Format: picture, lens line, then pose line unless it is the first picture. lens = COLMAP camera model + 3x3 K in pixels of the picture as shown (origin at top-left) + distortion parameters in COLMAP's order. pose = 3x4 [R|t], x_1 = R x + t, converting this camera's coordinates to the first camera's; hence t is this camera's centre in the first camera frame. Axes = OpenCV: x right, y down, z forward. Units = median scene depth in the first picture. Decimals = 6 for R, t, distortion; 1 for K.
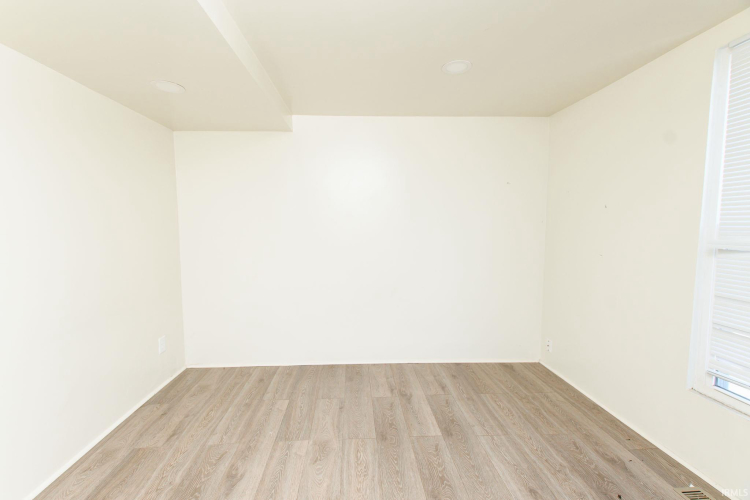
lens RADIAL K [[322.4, 0, 367.3], [0, 322.4, 251.2], [0, 0, 1]] dist [0.016020, -0.008544]
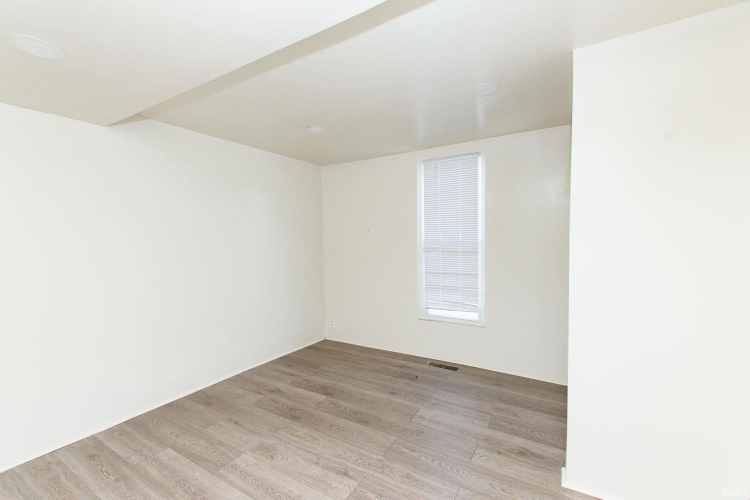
lens RADIAL K [[322.4, 0, 367.3], [0, 322.4, 251.2], [0, 0, 1]] dist [0.016020, -0.008544]
pose [[0.564748, -0.035457, 0.824502, -0.676169], [0.075914, 0.997073, -0.009119, -0.011041], [-0.821765, 0.067742, 0.565786, 0.052020]]
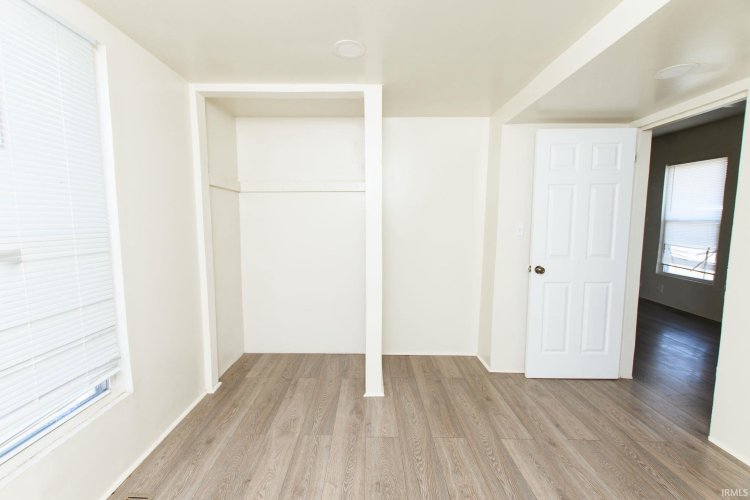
lens RADIAL K [[322.4, 0, 367.3], [0, 322.4, 251.2], [0, 0, 1]] dist [0.016020, -0.008544]
pose [[-0.998794, 0.000222, 0.049095, 0.181880], [0.008798, 0.984611, 0.174539, -0.099956], [-0.048300, 0.174760, -0.983426, 1.115194]]
